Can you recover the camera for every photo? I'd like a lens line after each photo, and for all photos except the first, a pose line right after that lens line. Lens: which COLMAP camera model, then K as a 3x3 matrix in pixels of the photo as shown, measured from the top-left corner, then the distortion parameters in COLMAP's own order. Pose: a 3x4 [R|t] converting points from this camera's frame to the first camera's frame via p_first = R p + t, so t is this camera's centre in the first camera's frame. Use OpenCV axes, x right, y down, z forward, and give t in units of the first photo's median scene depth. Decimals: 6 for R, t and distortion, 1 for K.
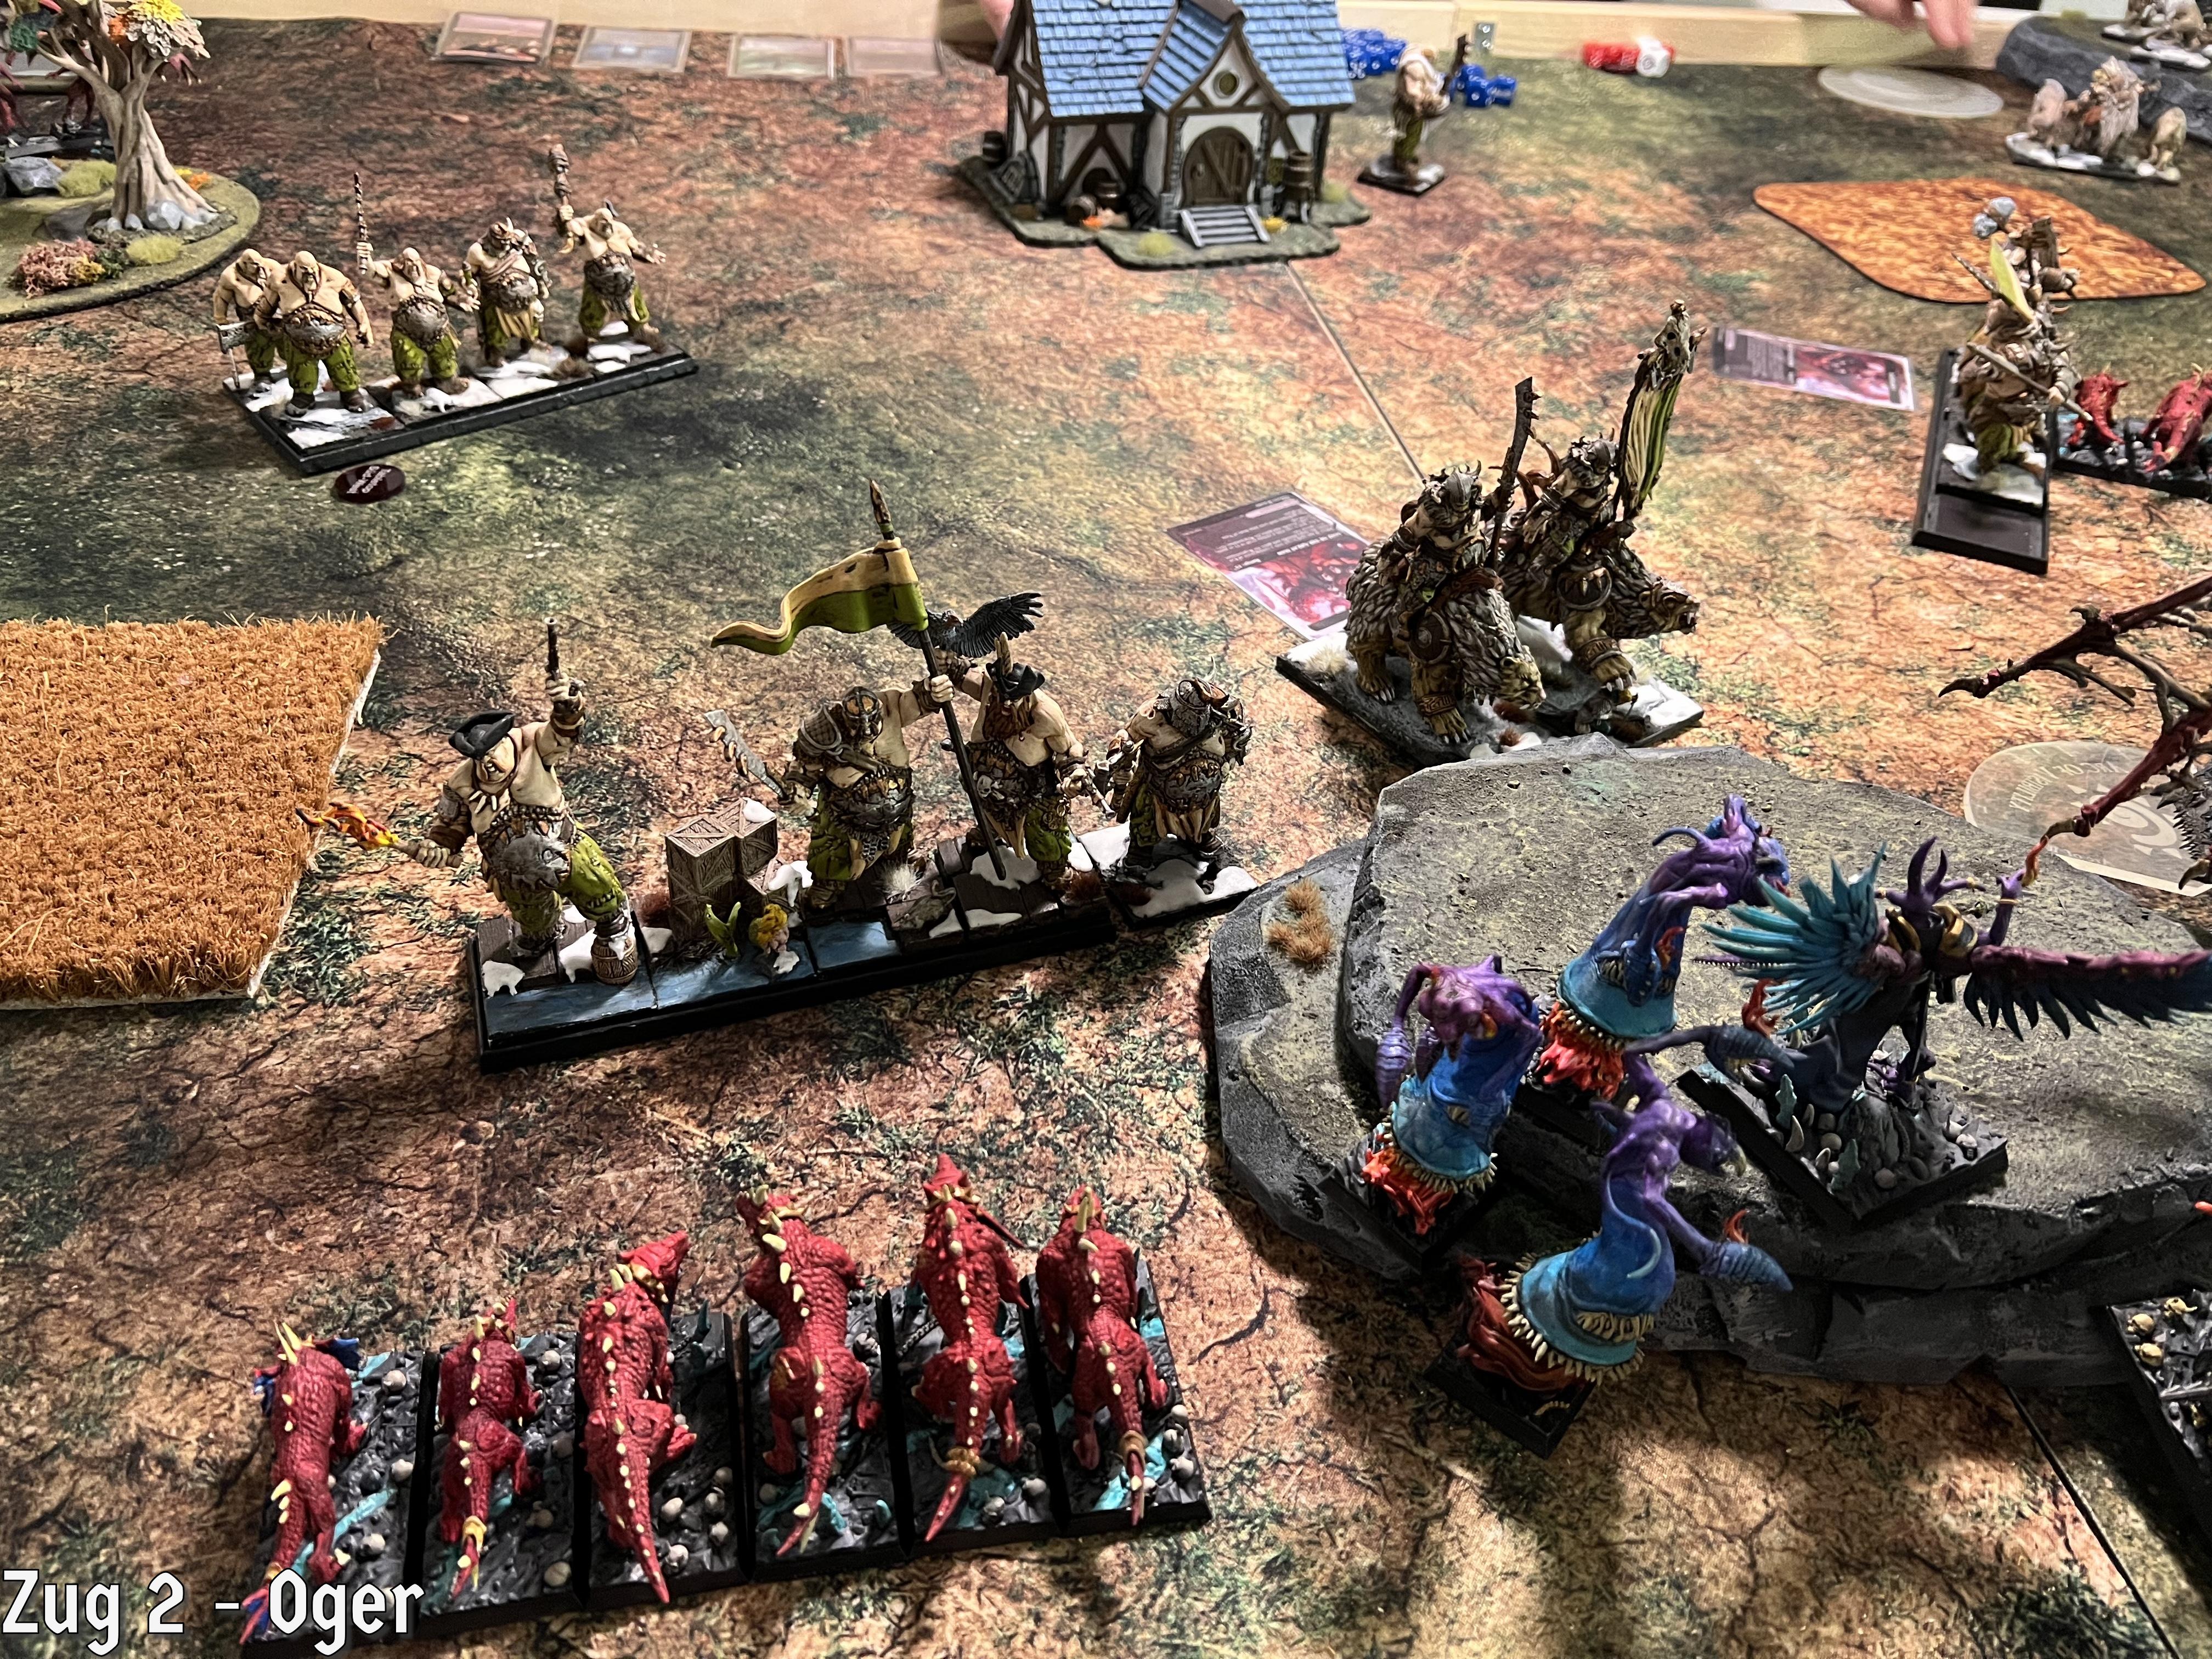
lens RADIAL K [[1695.8, 0, 1094.8], [0, 1695.8, 833.6], [0, 0, 1]] dist [0.043863, -0.066001]
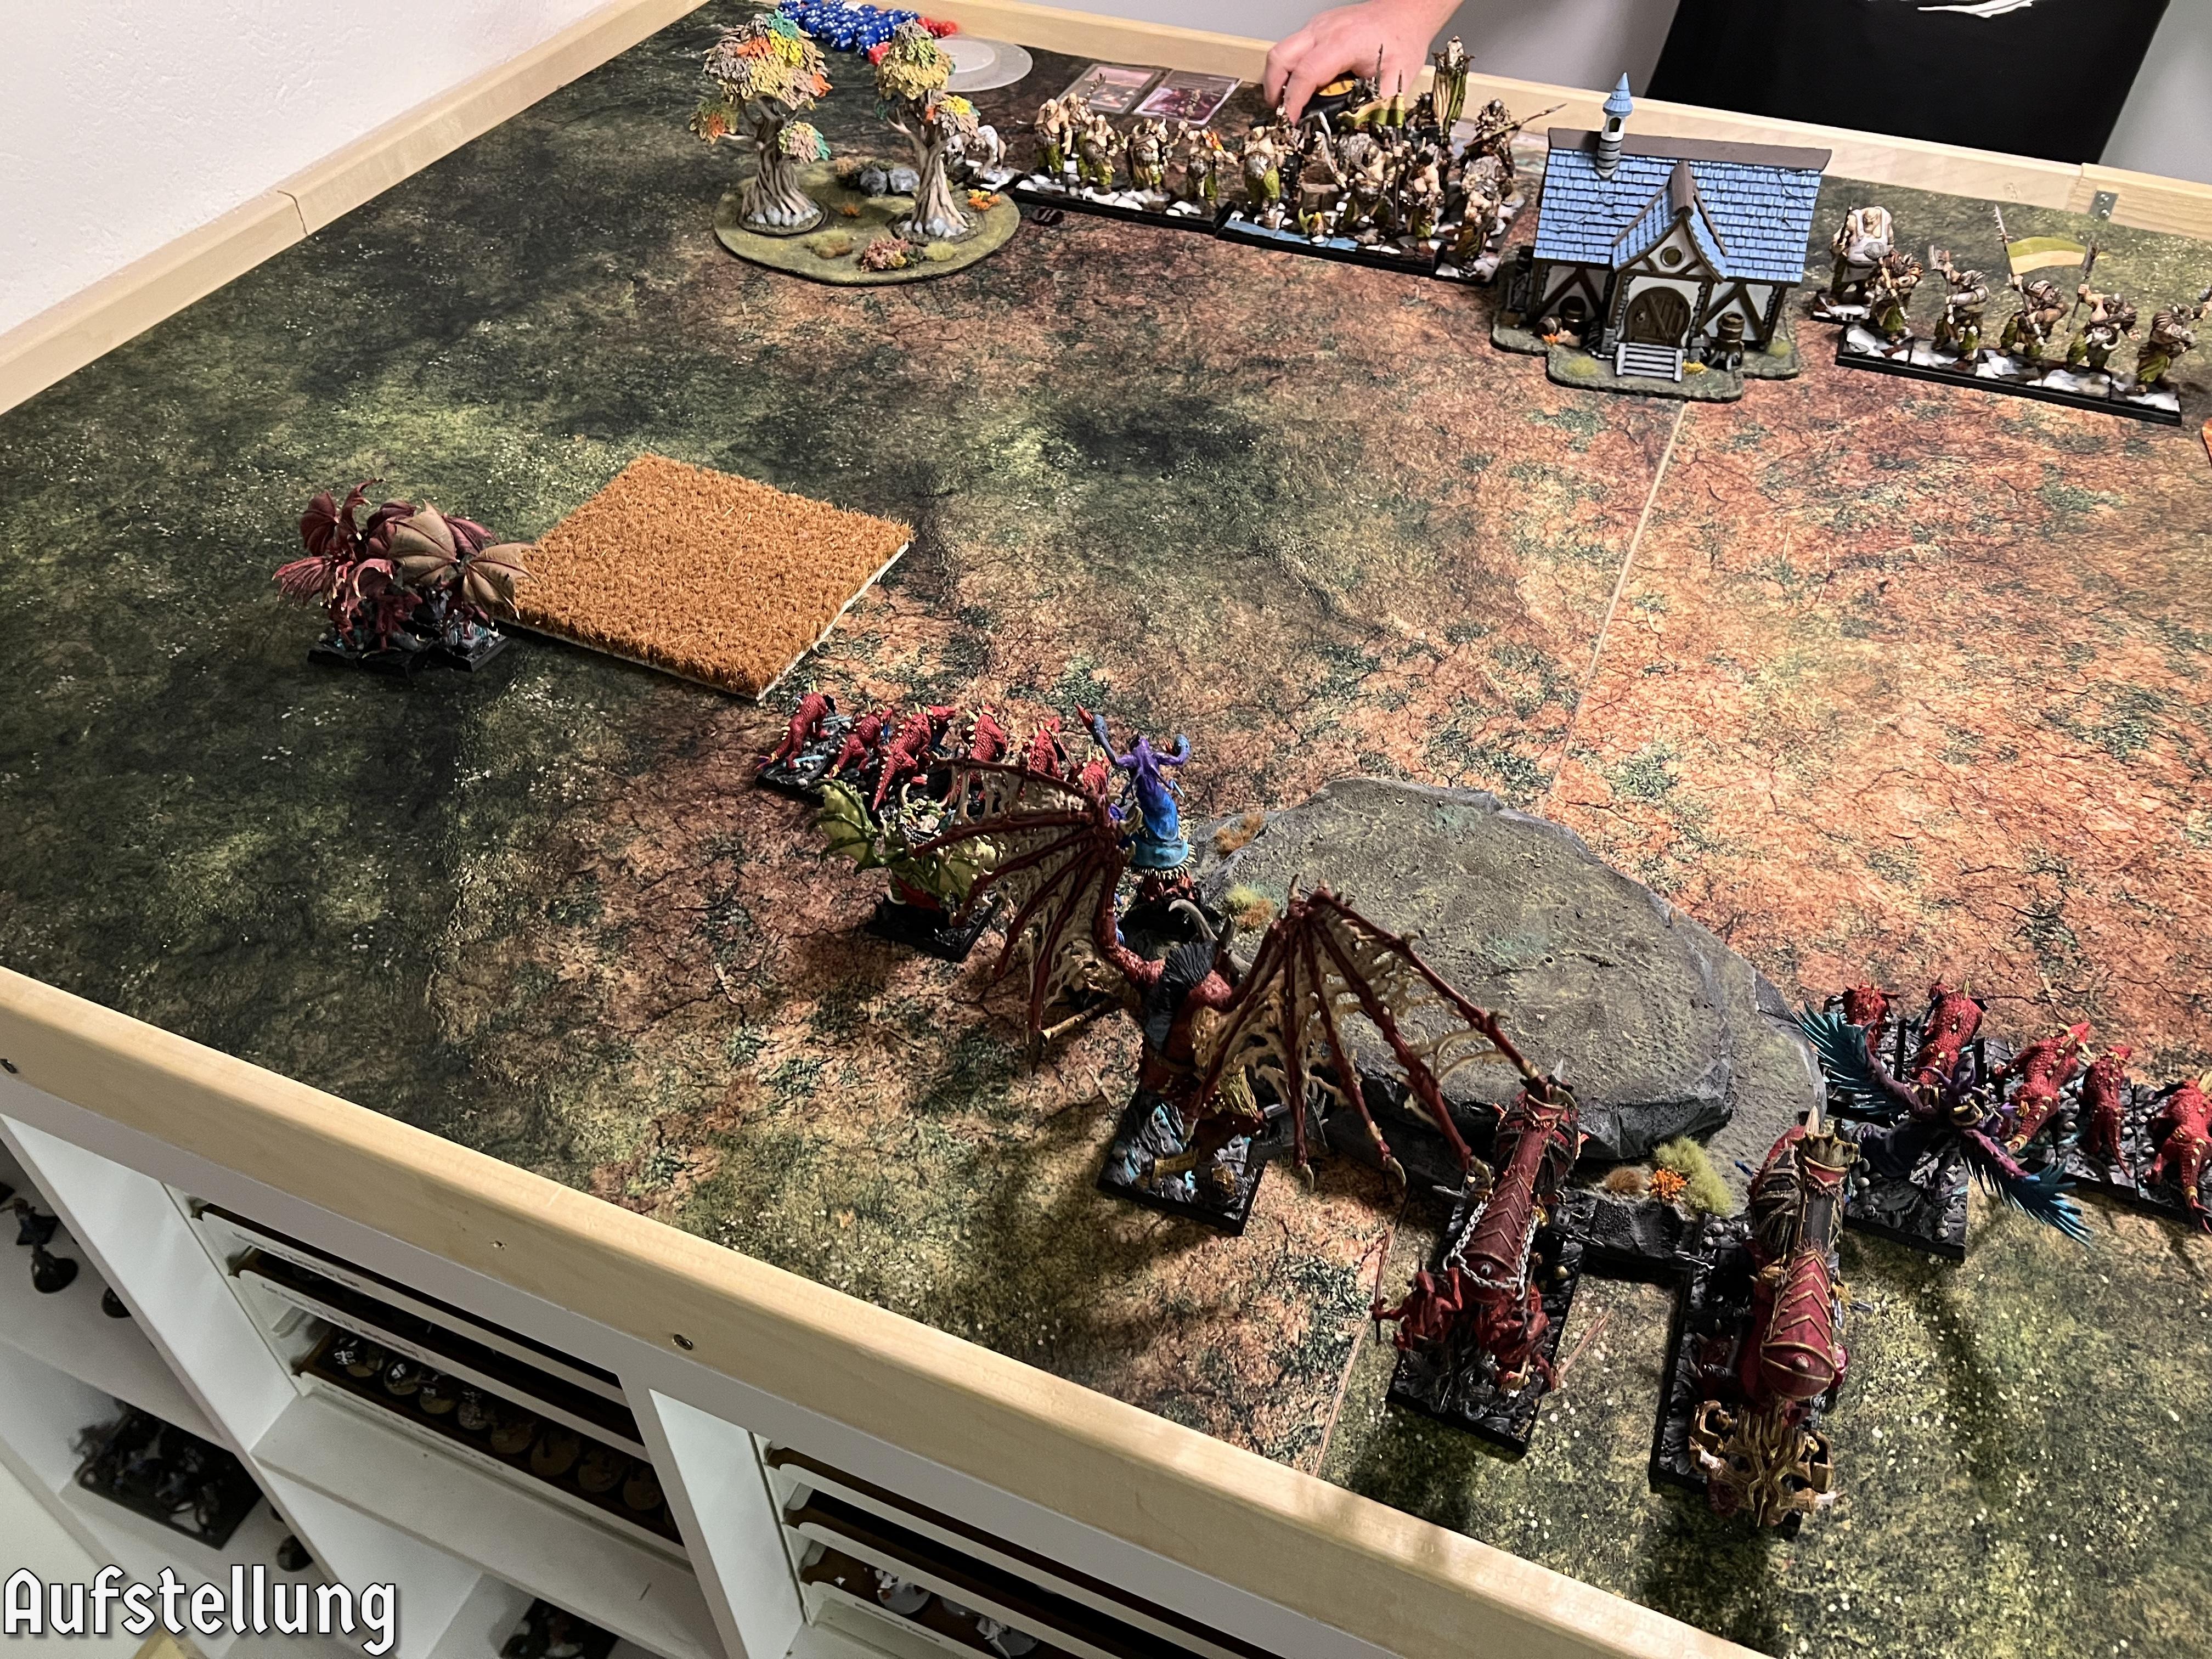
lens RADIAL K [[1695.8, 0, 1093.4], [0, 1695.8, 832.0], [0, 0, 1]] dist [0.043863, -0.066001]
pose [[0.843171, 0.324755, -0.428482, 0.565110], [-0.294529, 0.945740, 0.137217, -0.112853], [0.449795, 0.010503, 0.893070, -0.470465]]
